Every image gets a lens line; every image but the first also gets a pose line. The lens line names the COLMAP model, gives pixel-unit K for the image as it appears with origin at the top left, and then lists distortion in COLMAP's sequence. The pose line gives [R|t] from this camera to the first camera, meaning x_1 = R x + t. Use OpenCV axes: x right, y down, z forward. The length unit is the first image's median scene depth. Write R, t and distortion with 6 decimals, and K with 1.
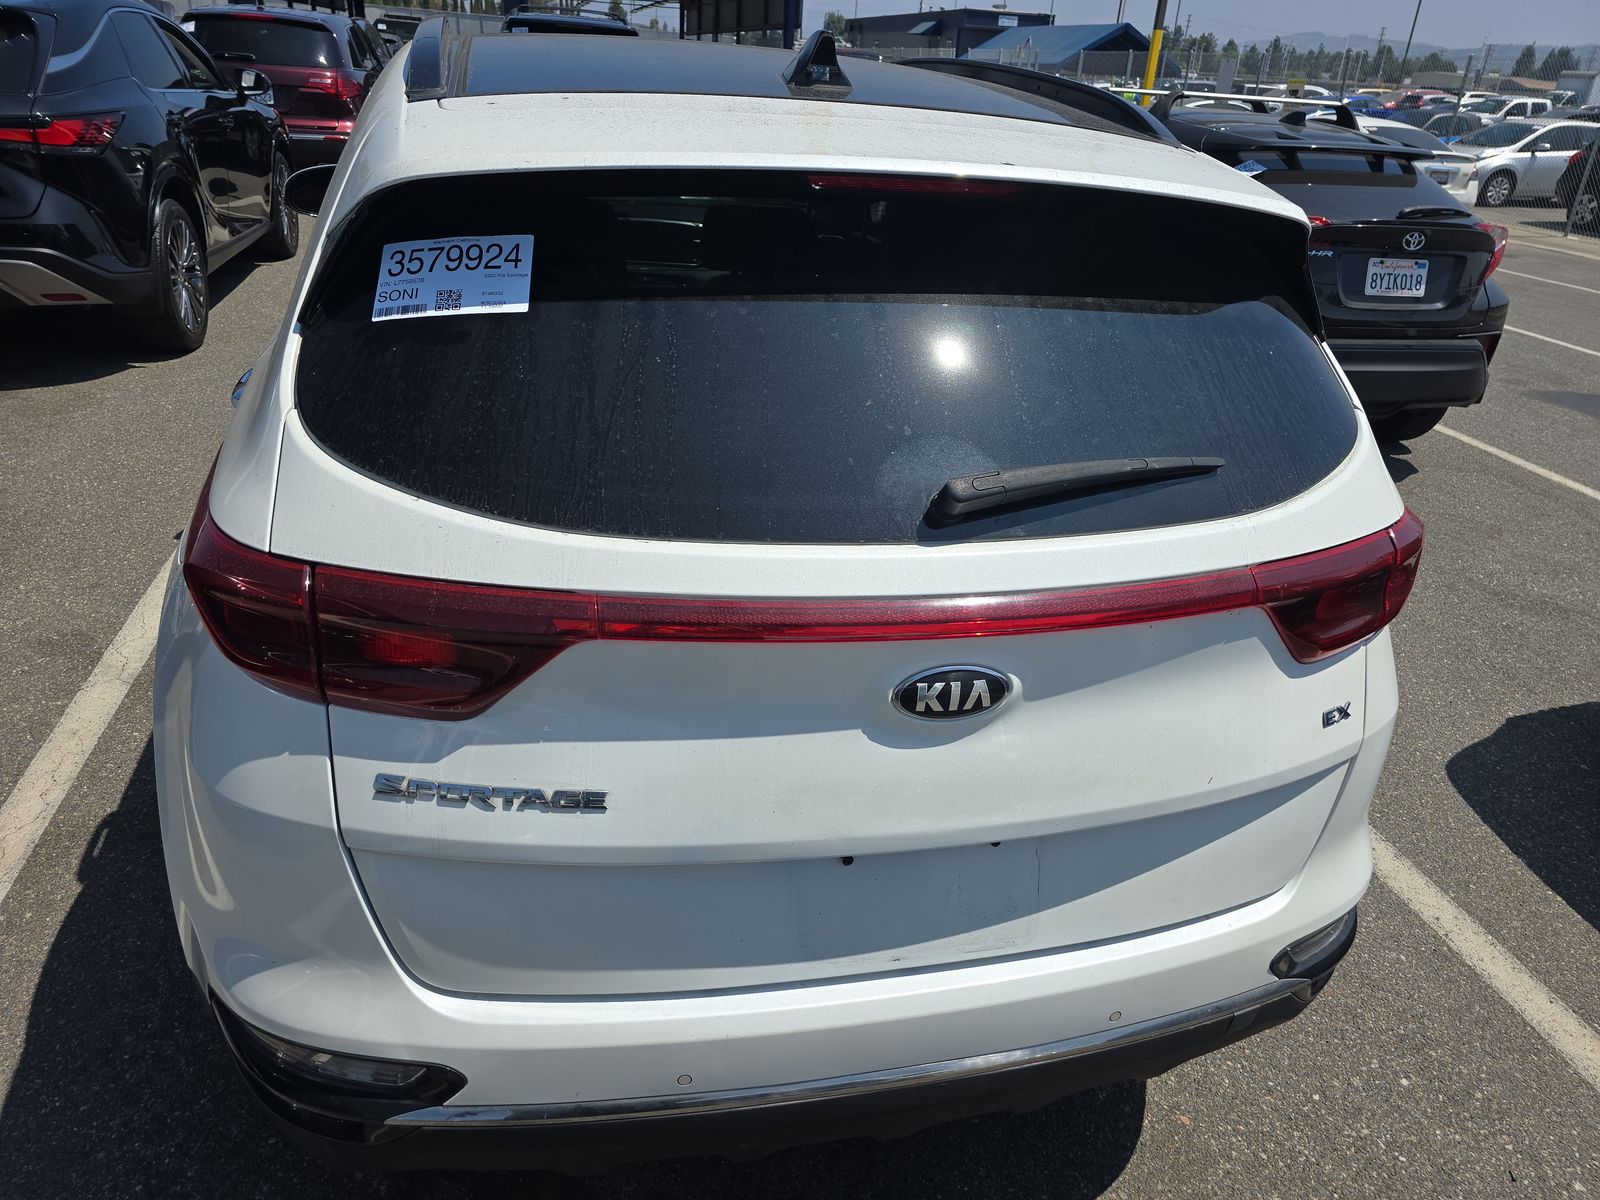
lens RADIAL K [[1101.0, 0, 800.0], [0, 1101.0, 600.0], [0, 0, 1]] dist [0.057144, -0.051777]
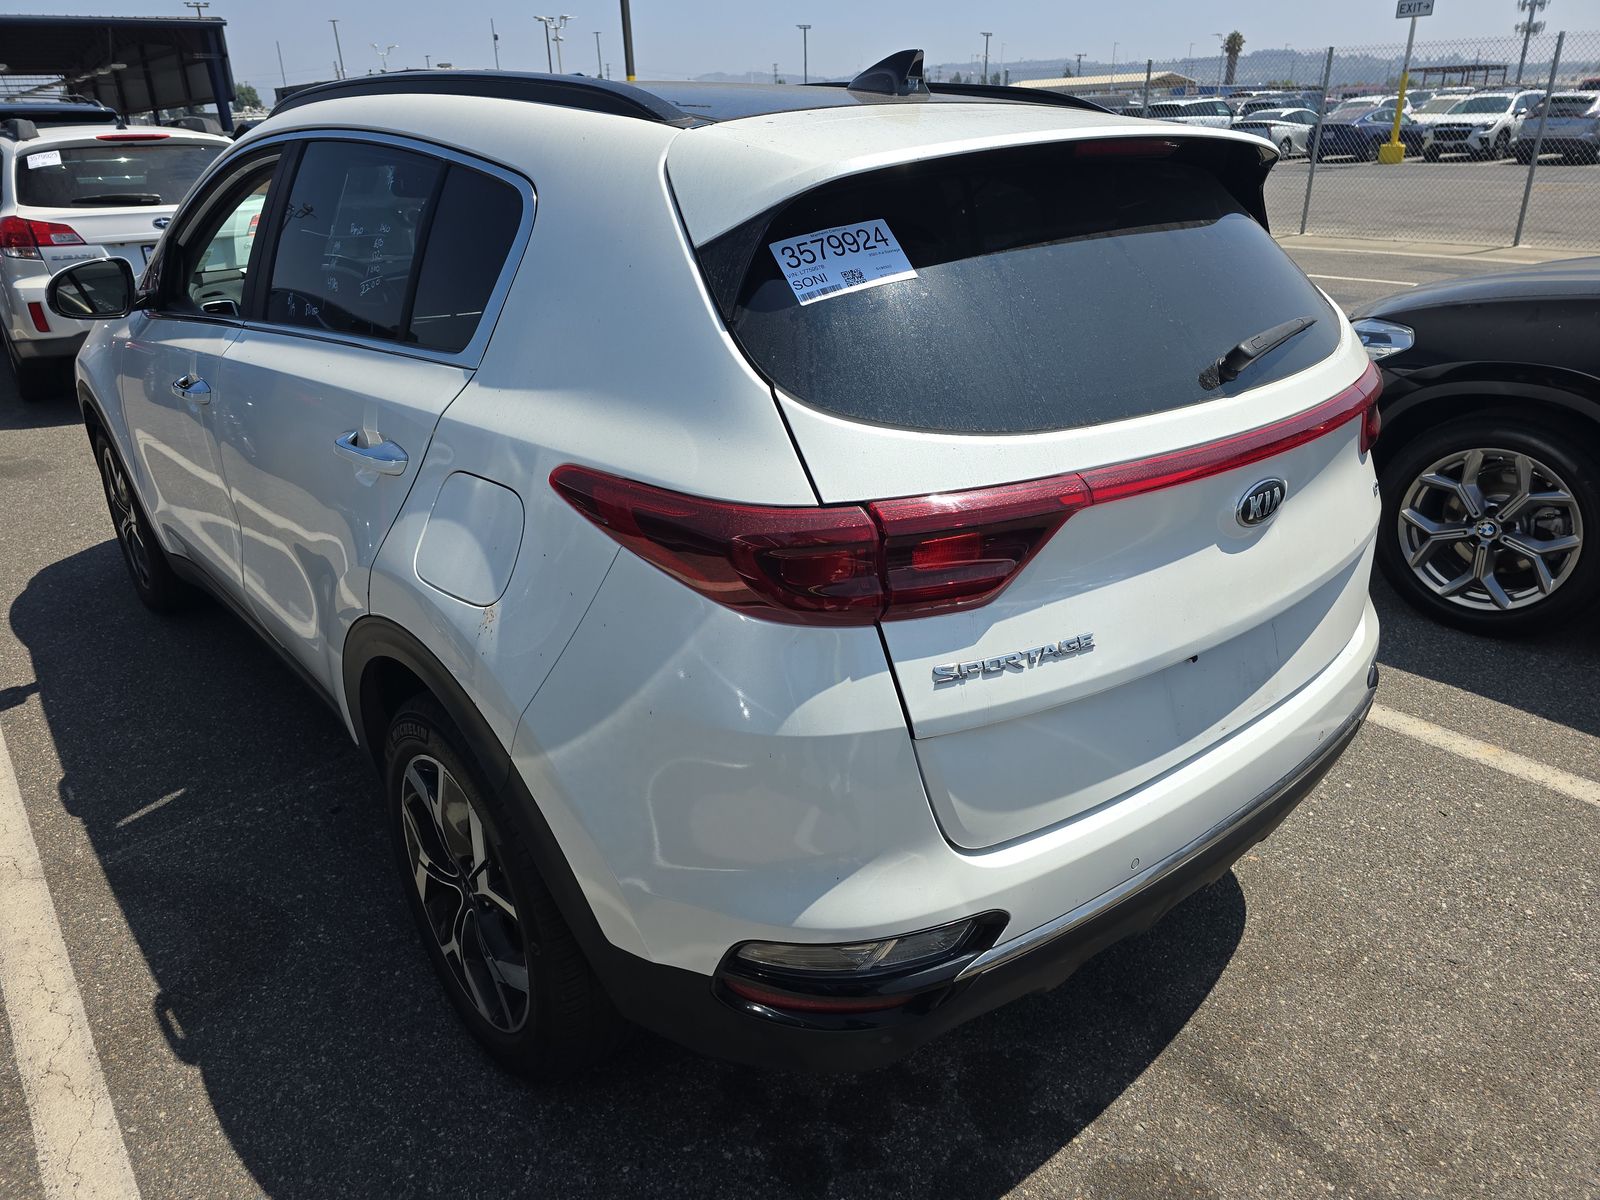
lens RADIAL K [[1101.0, 0, 800.0], [0, 1101.0, 600.0], [0, 0, 1]] dist [0.057144, -0.051777]
pose [[0.888678, -0.250365, 0.384145, -0.900668], [0.265433, 0.964024, 0.014248, 0.029374], [-0.373893, 0.089303, 0.923163, -0.040240]]
